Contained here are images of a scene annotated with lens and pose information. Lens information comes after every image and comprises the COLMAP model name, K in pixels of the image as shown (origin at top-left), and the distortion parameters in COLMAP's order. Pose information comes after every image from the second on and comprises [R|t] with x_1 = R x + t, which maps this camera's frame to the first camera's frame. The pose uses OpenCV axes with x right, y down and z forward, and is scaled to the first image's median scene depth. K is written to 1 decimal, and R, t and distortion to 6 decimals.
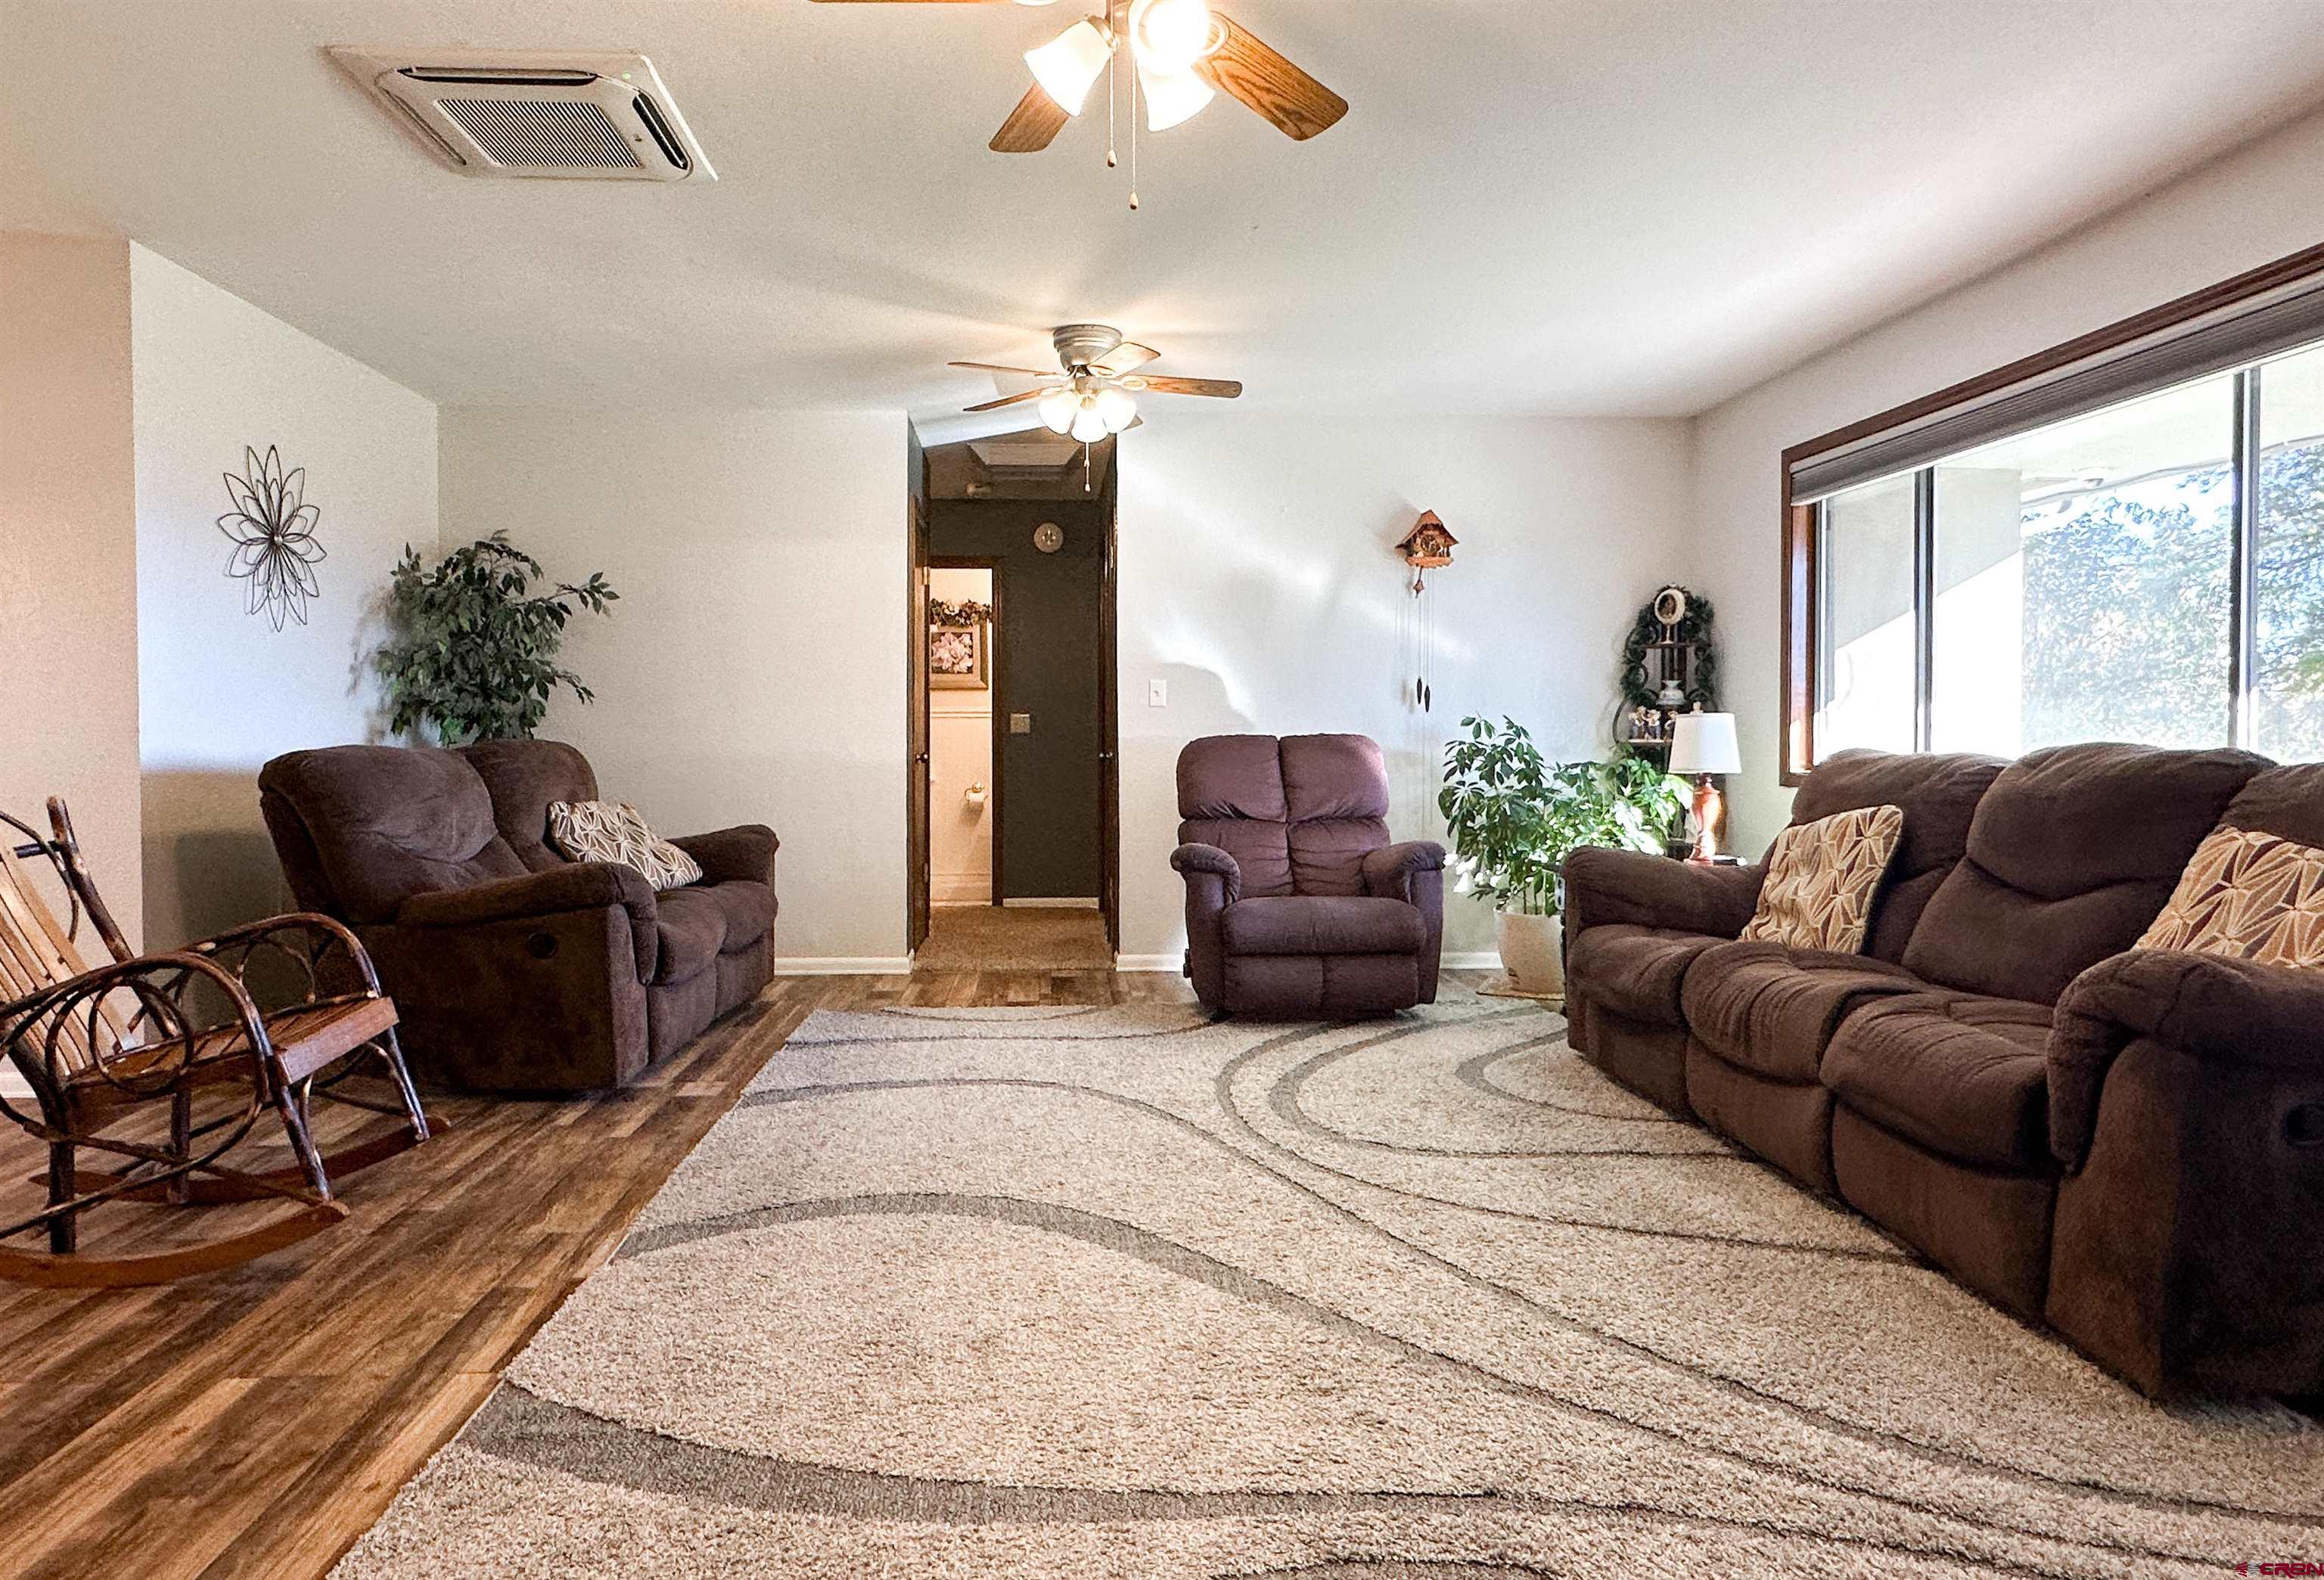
lens RADIAL K [[1350.4, 0, 1123.4], [0, 1350.4, 761.4], [0, 0, 1]] dist [0.000729, -0.001040]
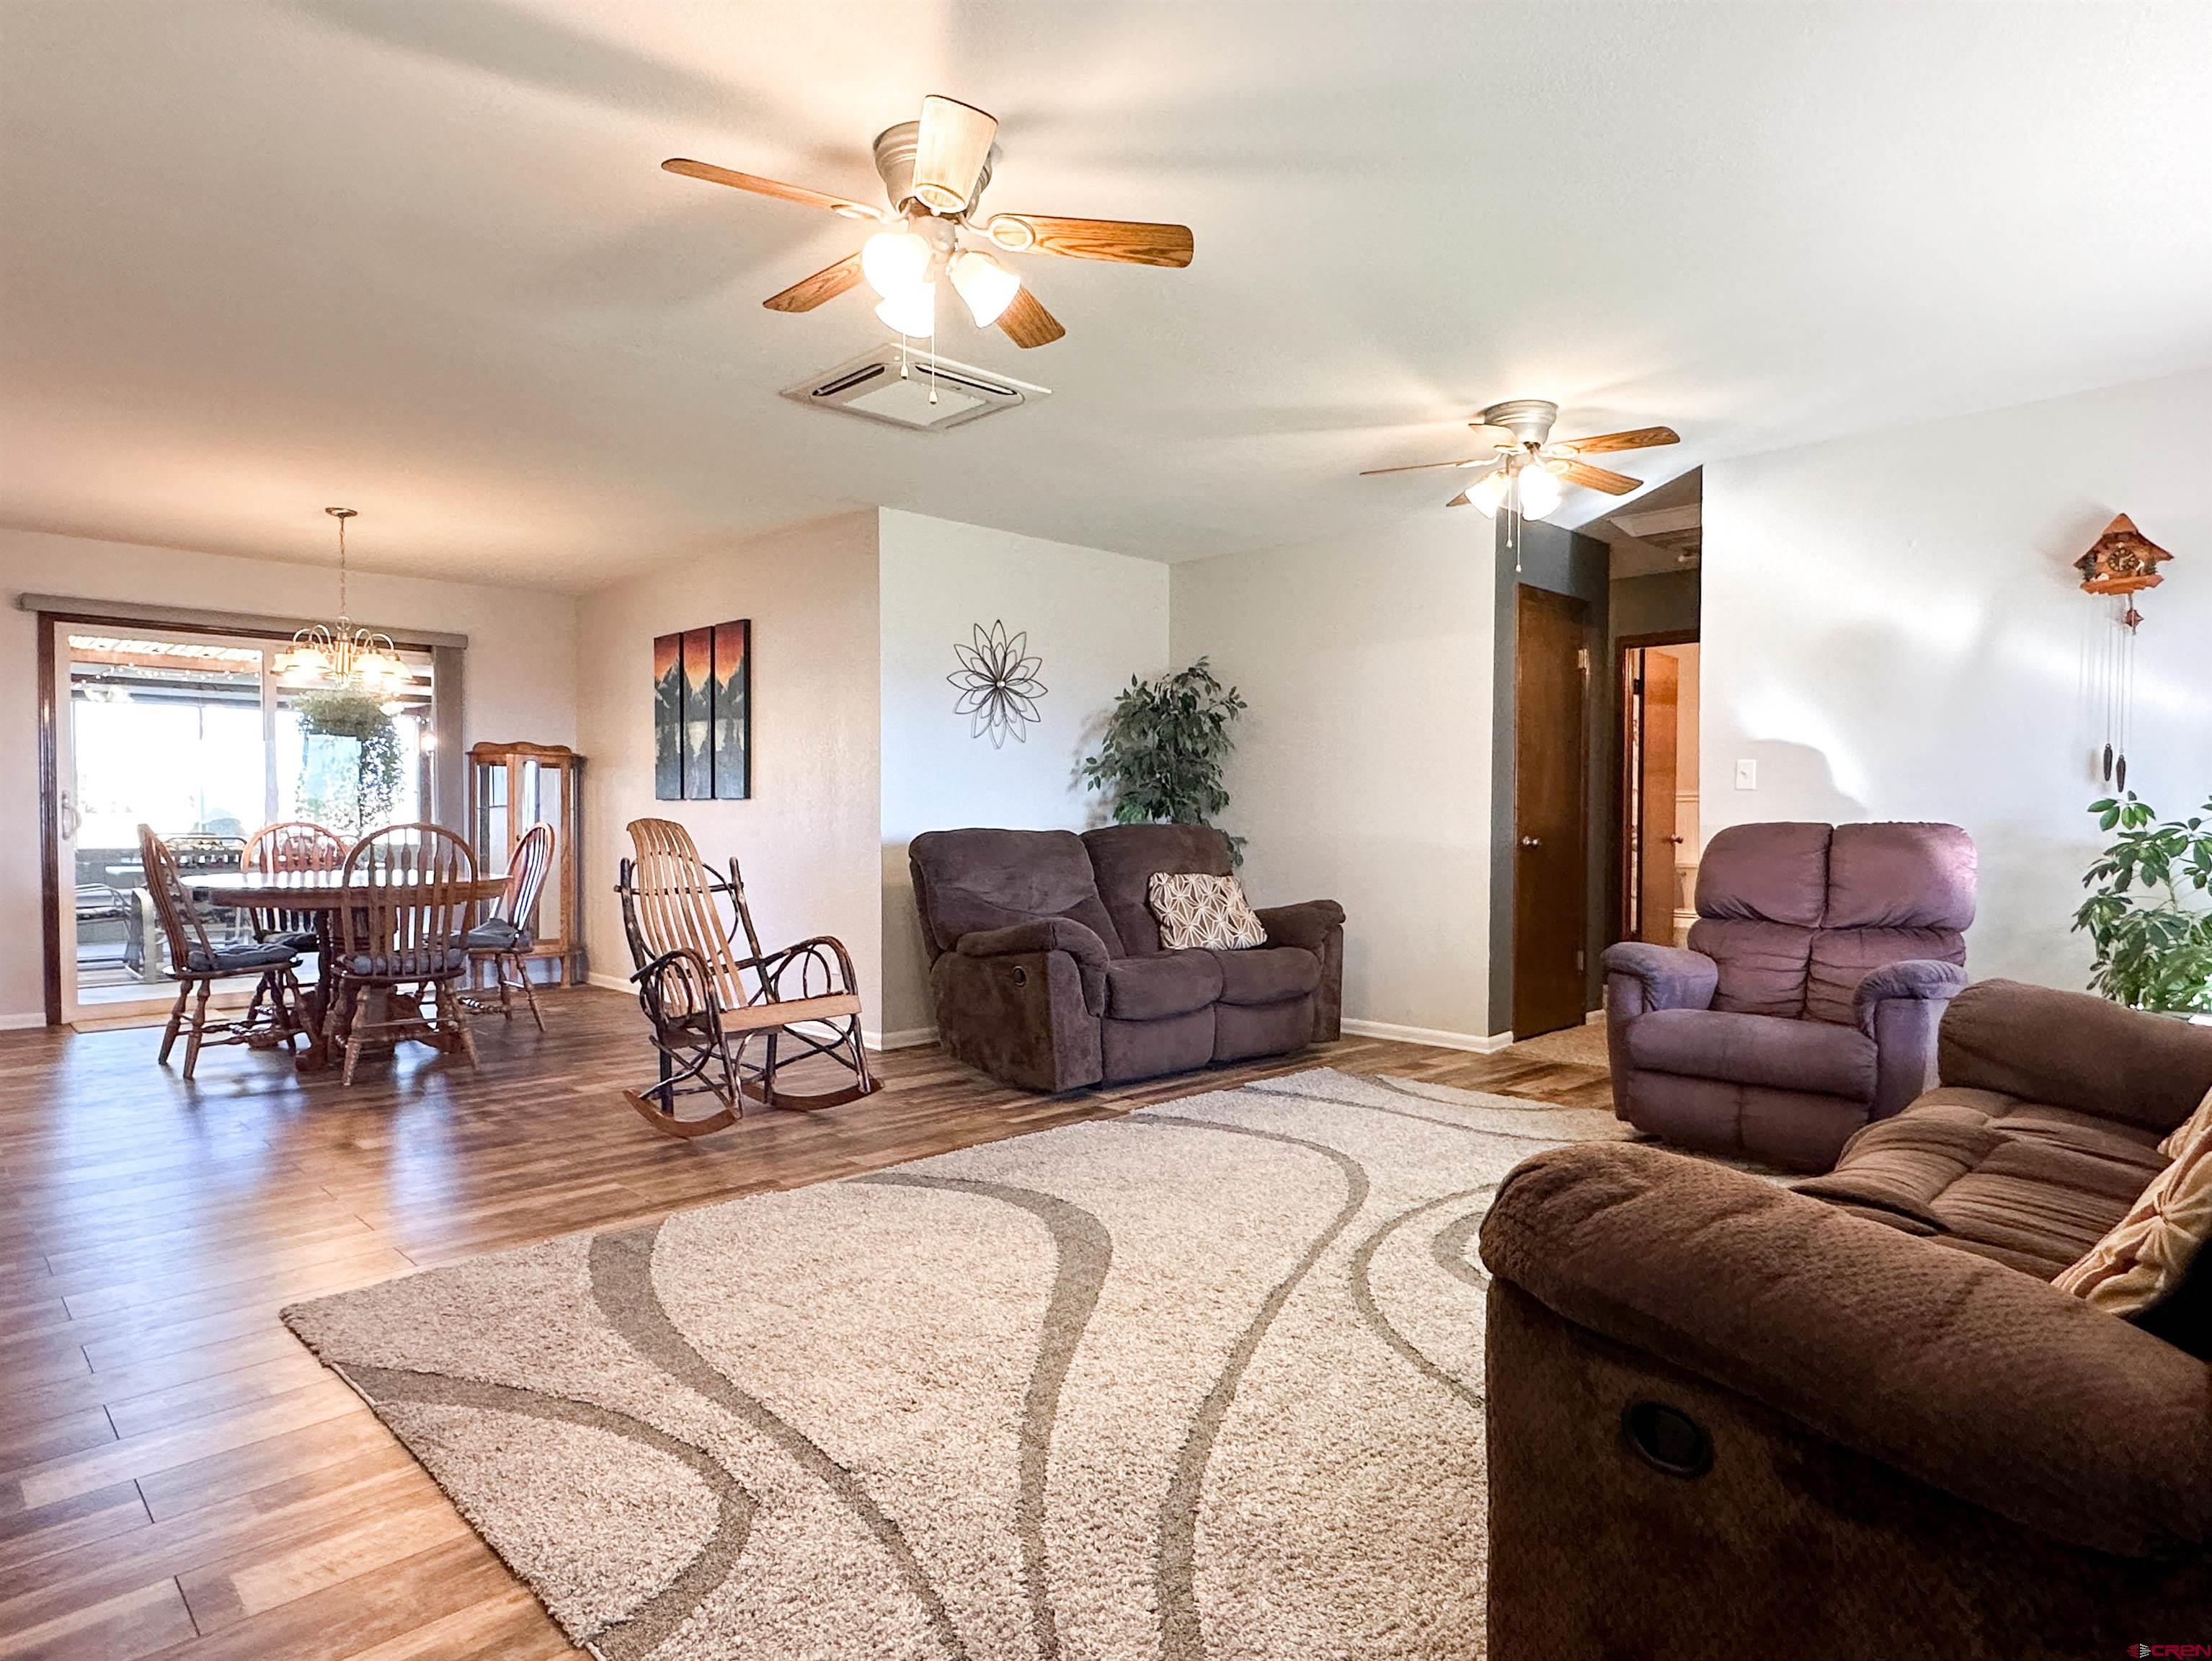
lens RADIAL K [[1309.9, 0, 1114.2], [0, 1309.9, 843.8], [0, 0, 1]] dist [0.000475, 0.000616]
pose [[0.662601, 0.017207, -0.748775, 0.502586], [-0.015301, 0.999838, 0.009437, -0.009035], [0.748817, 0.005204, 0.662757, 0.161354]]
